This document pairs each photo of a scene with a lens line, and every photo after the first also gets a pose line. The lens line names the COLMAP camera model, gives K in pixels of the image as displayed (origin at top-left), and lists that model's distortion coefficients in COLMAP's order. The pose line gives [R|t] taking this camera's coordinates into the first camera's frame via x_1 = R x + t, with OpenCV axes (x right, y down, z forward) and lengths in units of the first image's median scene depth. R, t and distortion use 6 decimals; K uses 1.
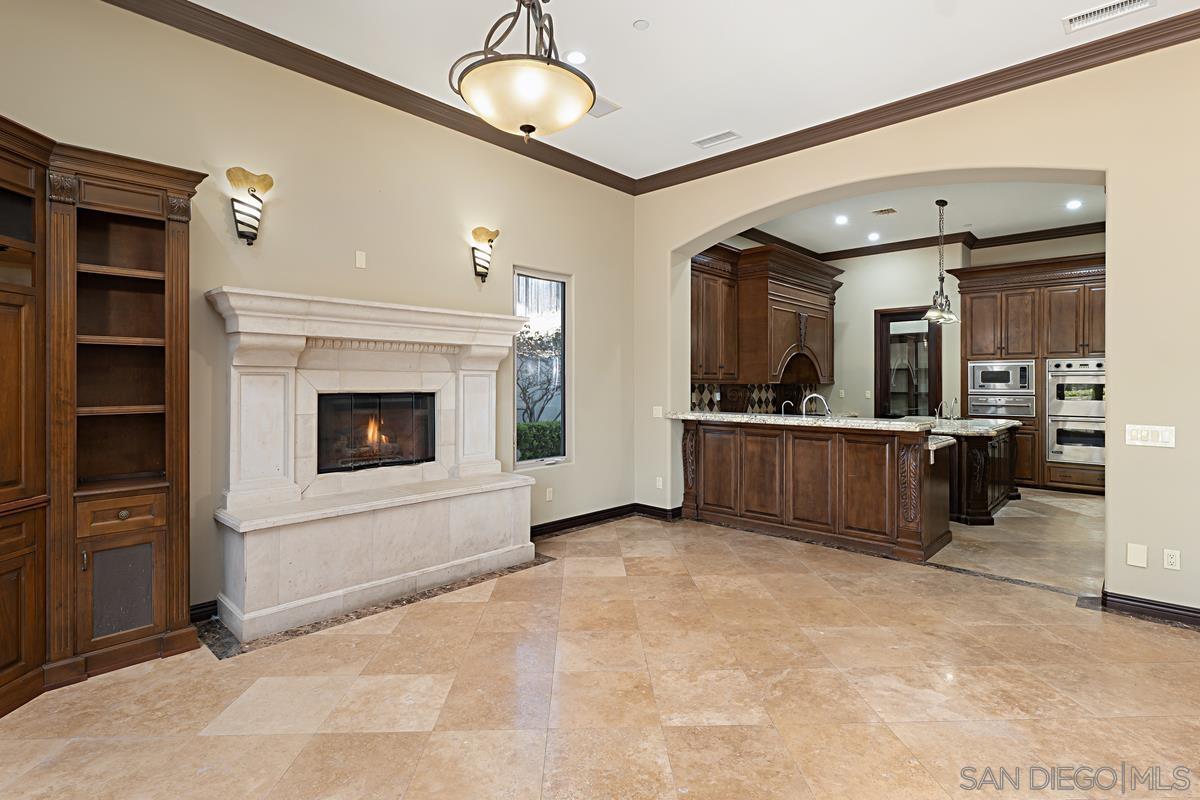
lens RADIAL K [[585.4, 0, 609.0], [0, 585.4, 384.9], [0, 0, 1]] dist [0.000048, -0.000972]
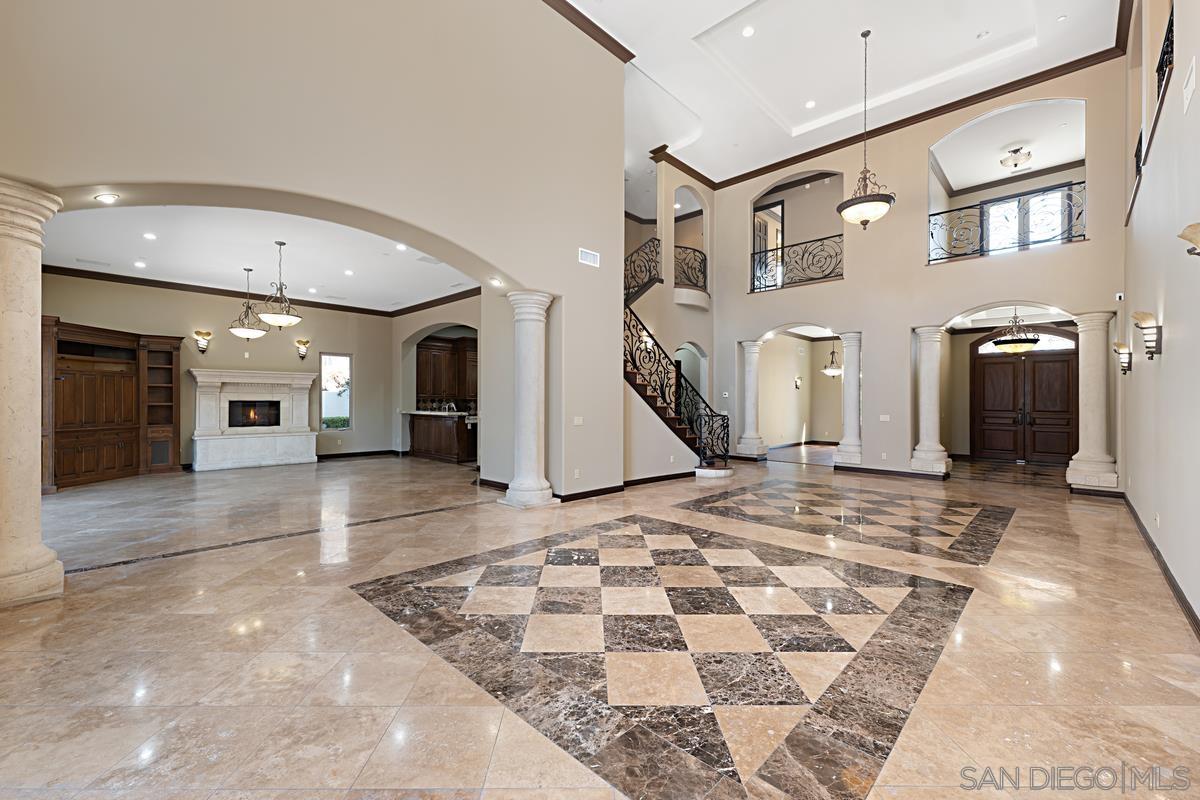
lens RADIAL K [[488.2, 0, 605.9], [0, 488.2, 401.8], [0, 0, 1]] dist [-0.003328, -0.000622]
pose [[0.999882, 0.005452, -0.014331, 1.220820], [-0.005455, 0.999985, -0.000146, 0.008768], [0.014330, 0.000224, 0.999897, -1.223442]]
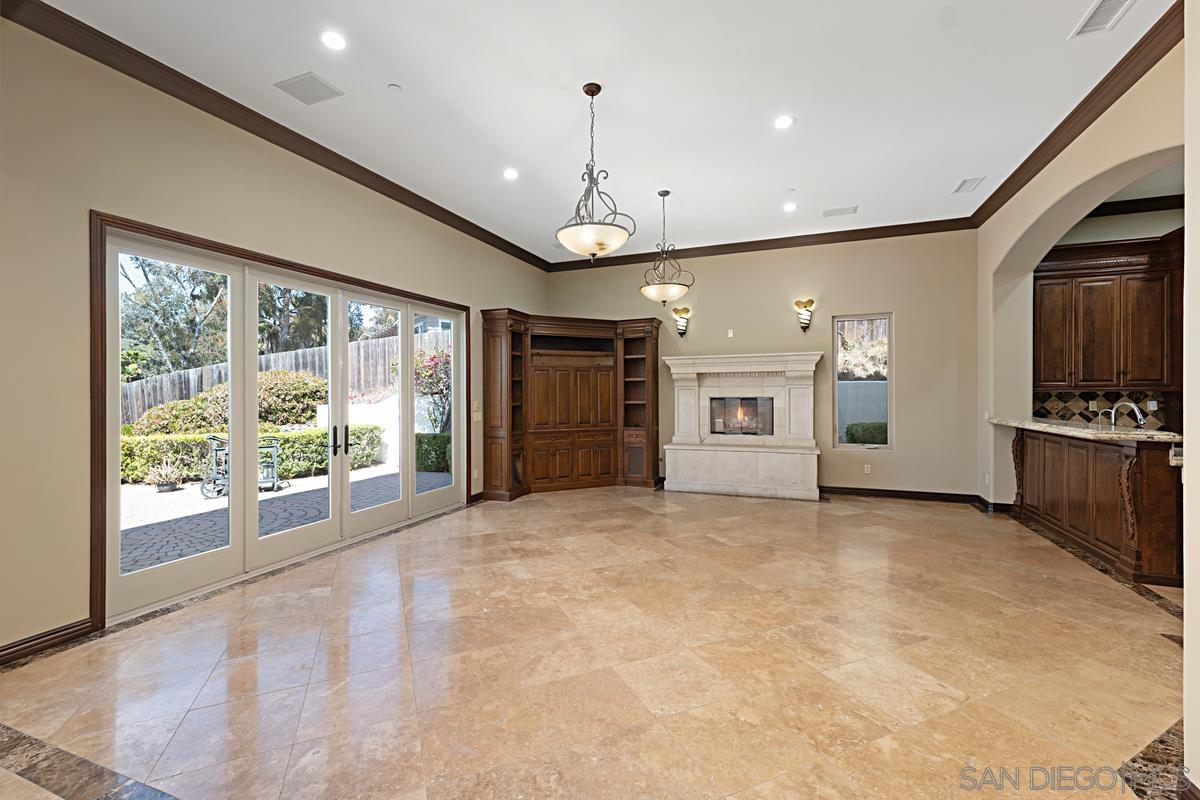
lens RADIAL K [[533.7, 0, 594.5], [0, 533.7, 405.0], [0, 0, 1]] dist [0.007858, -0.000544]
pose [[0.346831, 0.016649, -0.937780, 1.023905], [0.002238, 0.999825, 0.018579, 0.003045], [0.937925, -0.008542, 0.346733, -0.096105]]
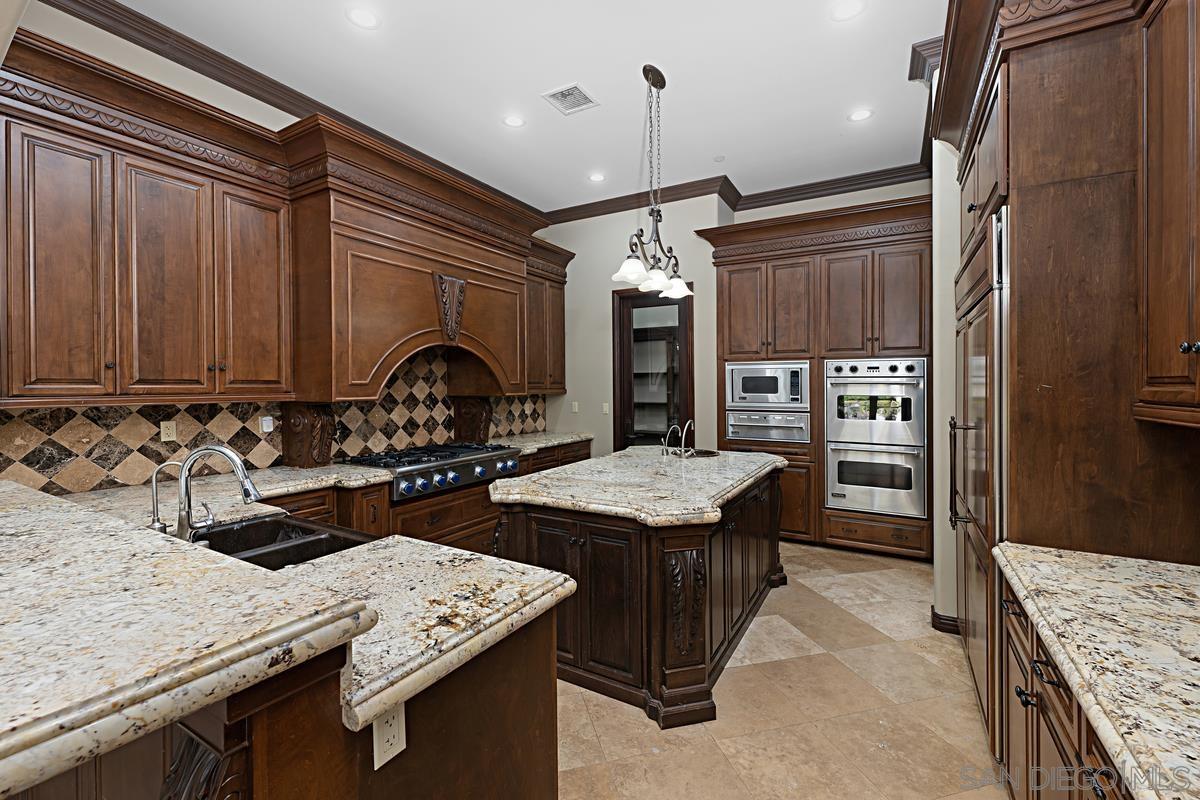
lens RADIAL K [[488.2, 0, 607.4], [0, 488.2, 382.3], [0, 0, 1]] dist [-0.003328, -0.000622]
pose [[0.978468, -0.000165, 0.206400, 0.620614], [0.000873, 0.999994, -0.003340, -0.025672], [-0.206399, 0.003448, 0.978462, 0.803984]]
